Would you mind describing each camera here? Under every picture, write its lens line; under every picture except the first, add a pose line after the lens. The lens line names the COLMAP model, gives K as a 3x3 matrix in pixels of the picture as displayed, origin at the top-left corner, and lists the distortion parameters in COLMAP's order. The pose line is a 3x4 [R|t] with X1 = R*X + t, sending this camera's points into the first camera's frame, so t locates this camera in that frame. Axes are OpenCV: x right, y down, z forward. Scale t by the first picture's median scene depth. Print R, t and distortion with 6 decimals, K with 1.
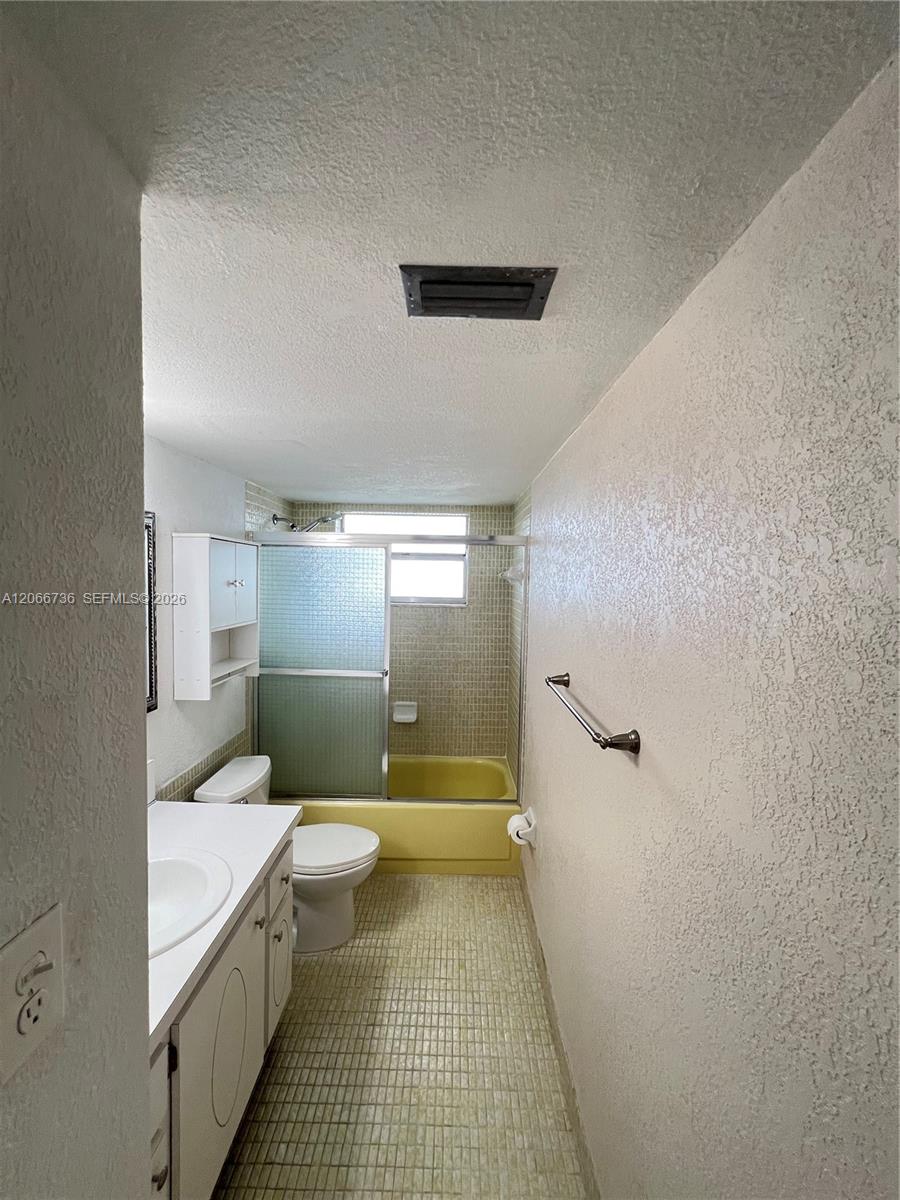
lens RADIAL K [[480.9, 0, 450.0], [0, 480.9, 600.0], [0, 0, 1]] dist [-0.000819, 0.000622]
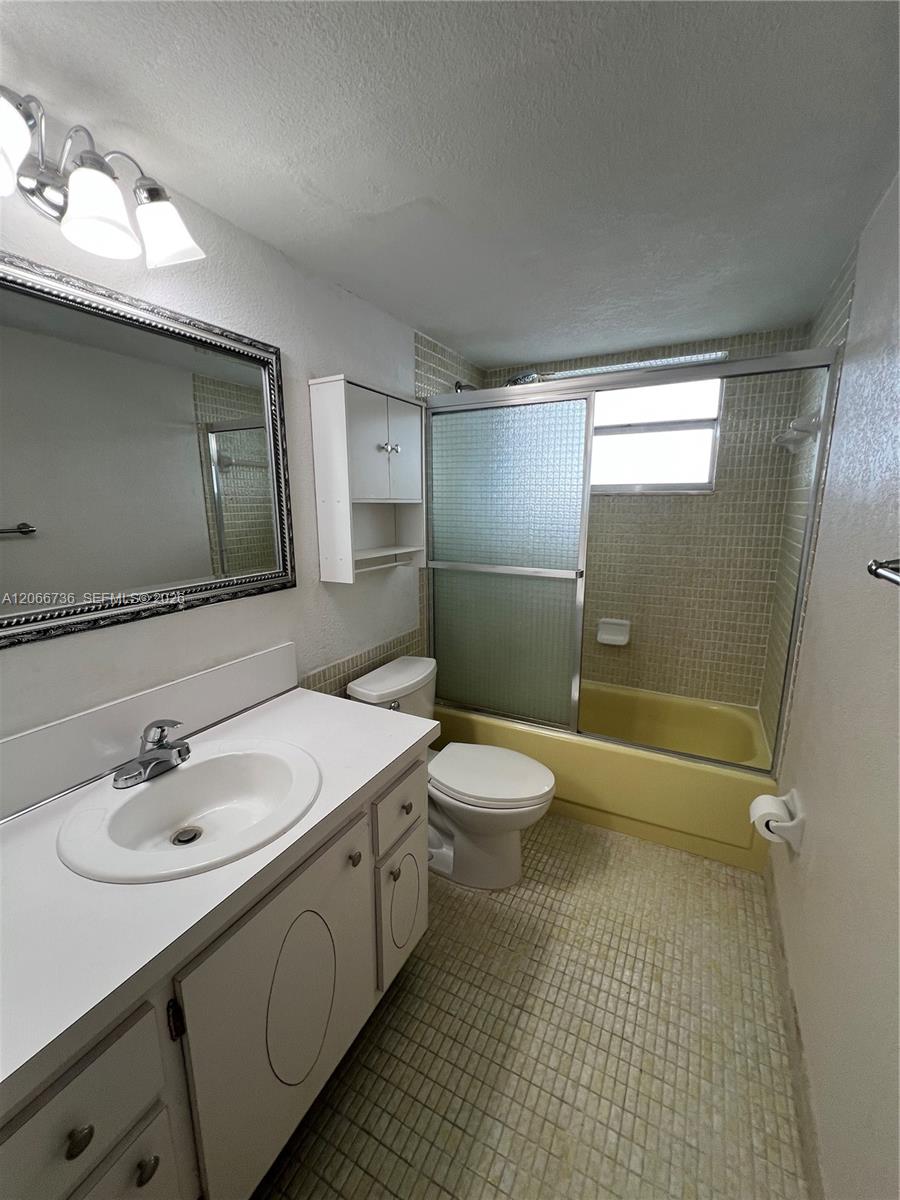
lens RADIAL K [[480.9, 0, 450.0], [0, 480.9, 600.0], [0, 0, 1]] dist [-0.000819, 0.000622]
pose [[0.888314, 0.068016, -0.454173, 0.034809], [0.000222, 0.988908, 0.148531, 0.093638], [0.459237, -0.132043, 0.878445, 0.276640]]
